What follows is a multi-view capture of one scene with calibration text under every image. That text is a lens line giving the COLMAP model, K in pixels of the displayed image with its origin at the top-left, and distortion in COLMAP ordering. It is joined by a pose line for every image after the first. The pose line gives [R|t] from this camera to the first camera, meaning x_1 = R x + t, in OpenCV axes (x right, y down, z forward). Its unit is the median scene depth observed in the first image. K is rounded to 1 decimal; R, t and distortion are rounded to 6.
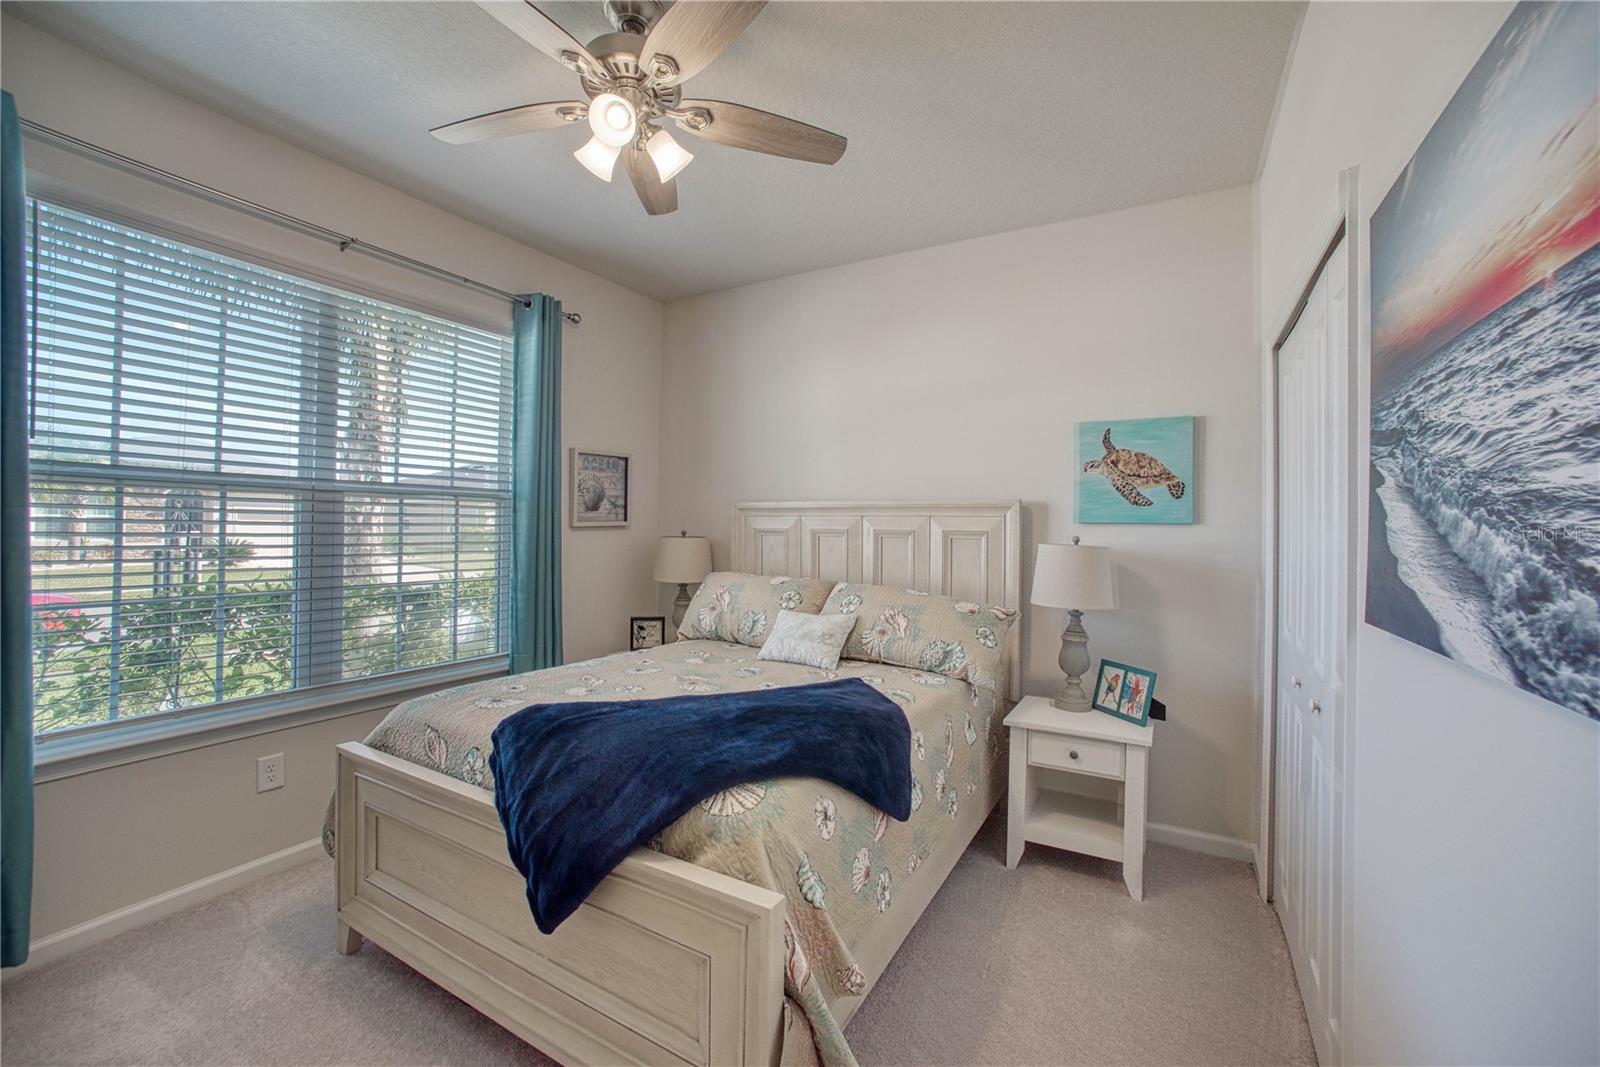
lens RADIAL K [[651.2, 0, 799.6], [0, 651.2, 523.7], [0, 0, 1]] dist [-0.036297, 0.012931]
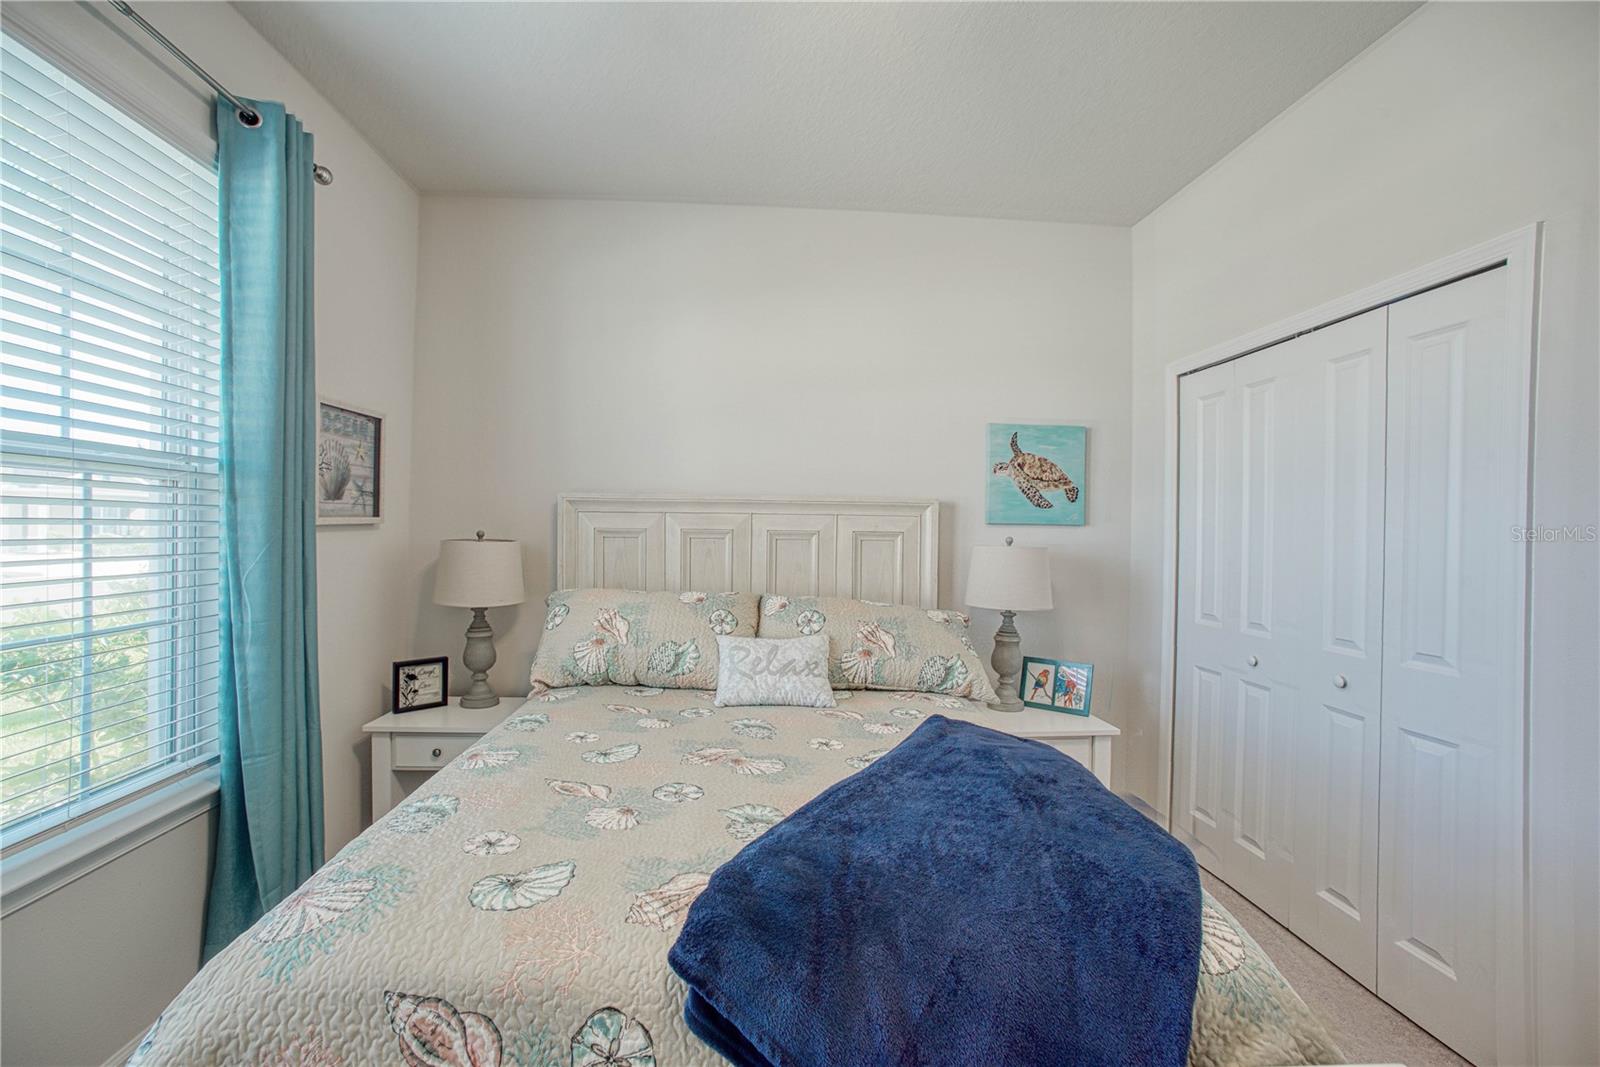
lens RADIAL K [[651.2, 0, 797.5], [0, 651.2, 537.7], [0, 0, 1]] dist [-0.036297, 0.012931]
pose [[0.834099, -0.008597, 0.551548, -0.356850], [-0.007663, 0.999602, 0.027168, -0.004209], [-0.551561, -0.026887, 0.833701, 0.304776]]
